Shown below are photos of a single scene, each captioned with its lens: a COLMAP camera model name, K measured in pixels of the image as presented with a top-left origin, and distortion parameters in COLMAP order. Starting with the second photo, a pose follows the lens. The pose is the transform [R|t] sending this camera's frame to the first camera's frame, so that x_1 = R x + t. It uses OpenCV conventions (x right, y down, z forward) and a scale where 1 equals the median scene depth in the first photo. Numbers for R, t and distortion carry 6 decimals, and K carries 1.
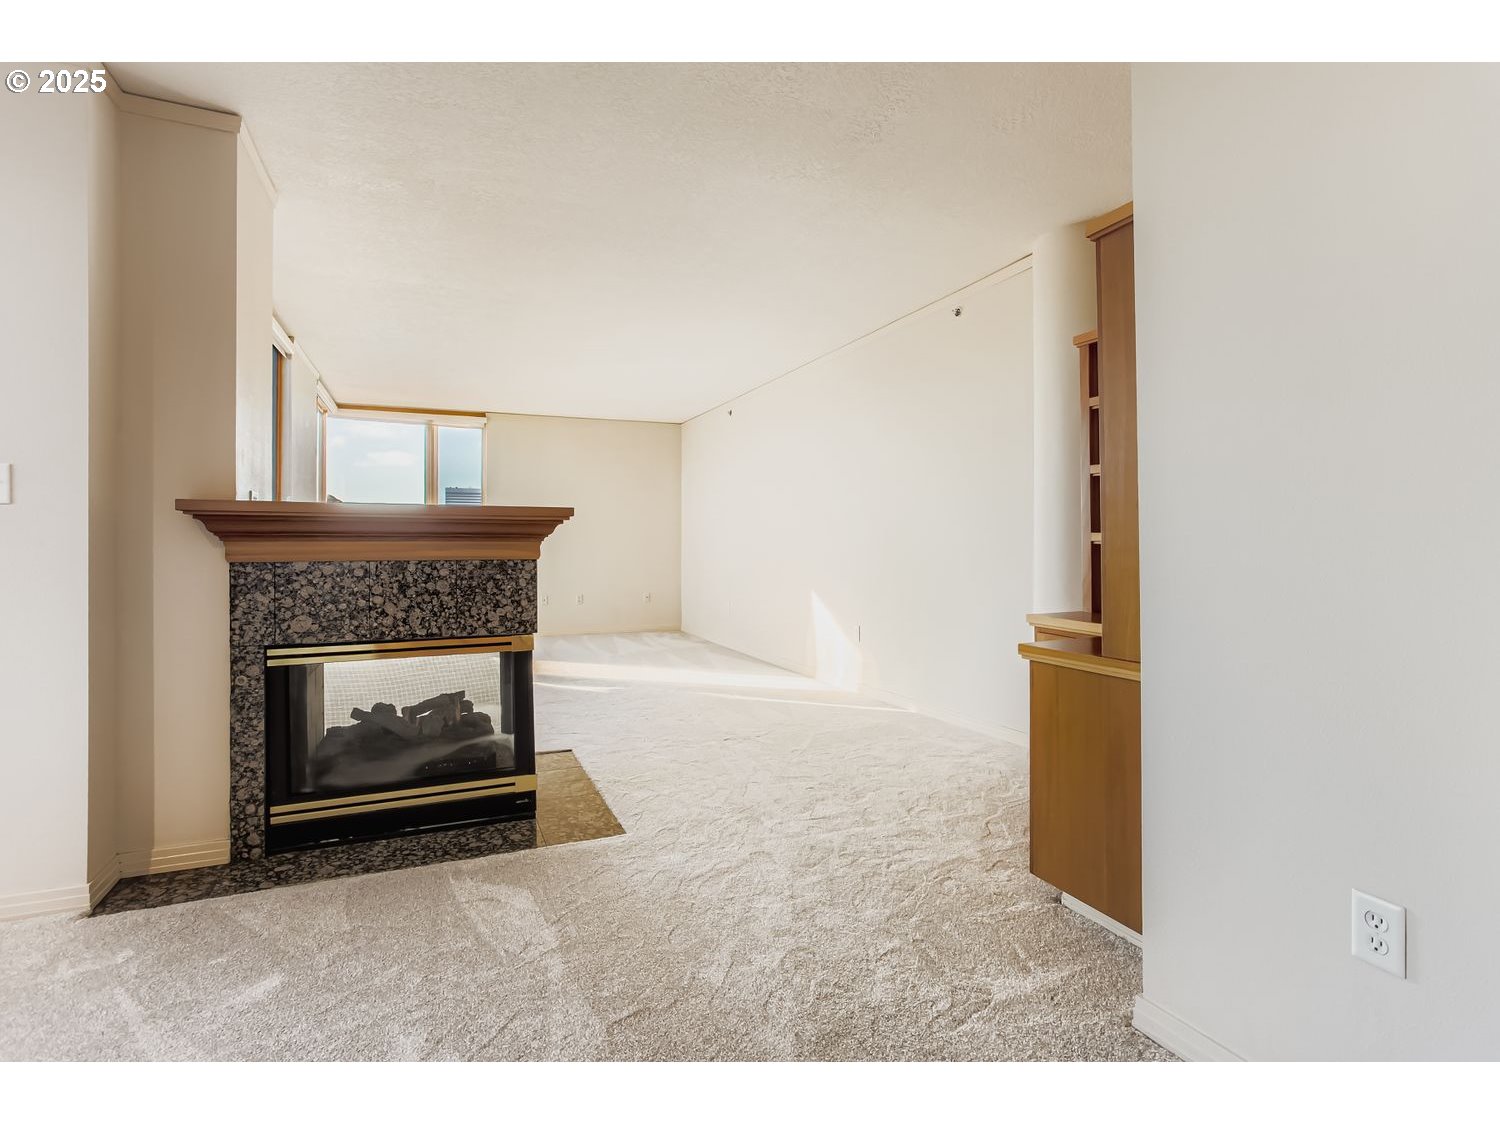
lens RADIAL K [[729.0, 0, 750.3], [0, 729.0, 548.3], [0, 0, 1]] dist [-0.003023, 0.002217]
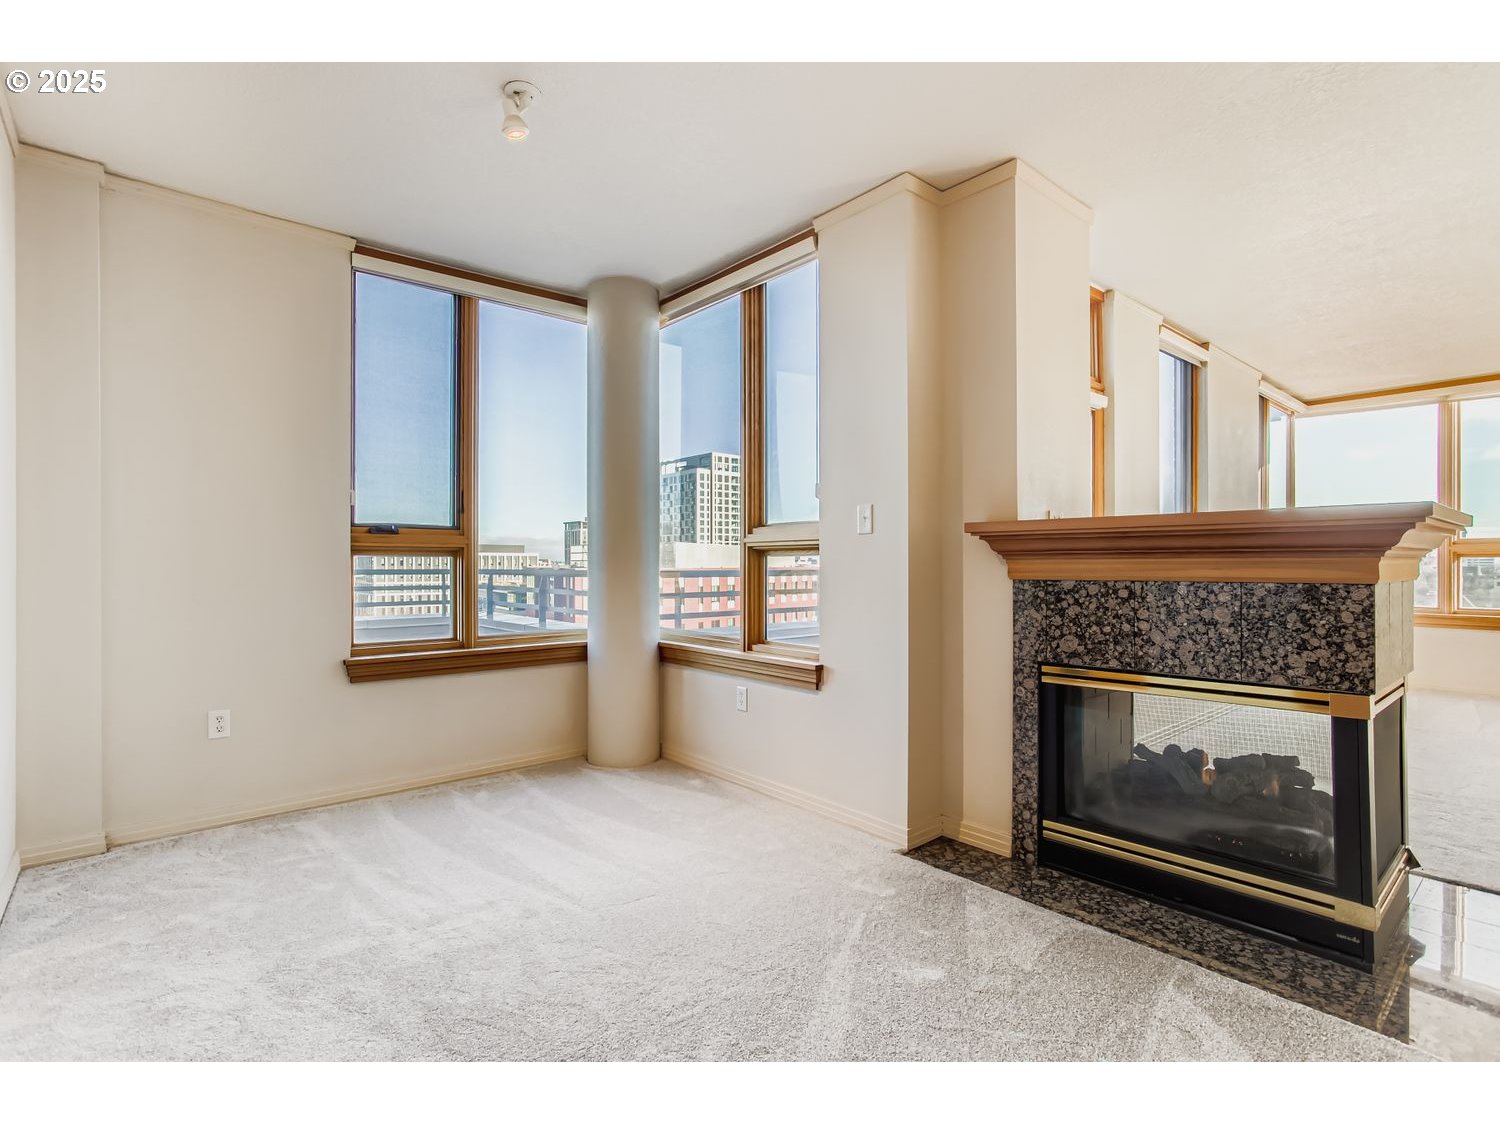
lens RADIAL K [[729.0, 0, 743.1], [0, 729.0, 572.2], [0, 0, 1]] dist [-0.003023, 0.002217]
pose [[0.299716, 0.008703, -0.953989, 0.186167], [-0.001964, 0.999962, 0.008506, 0.000180], [0.954027, -0.000676, 0.299721, 0.289437]]
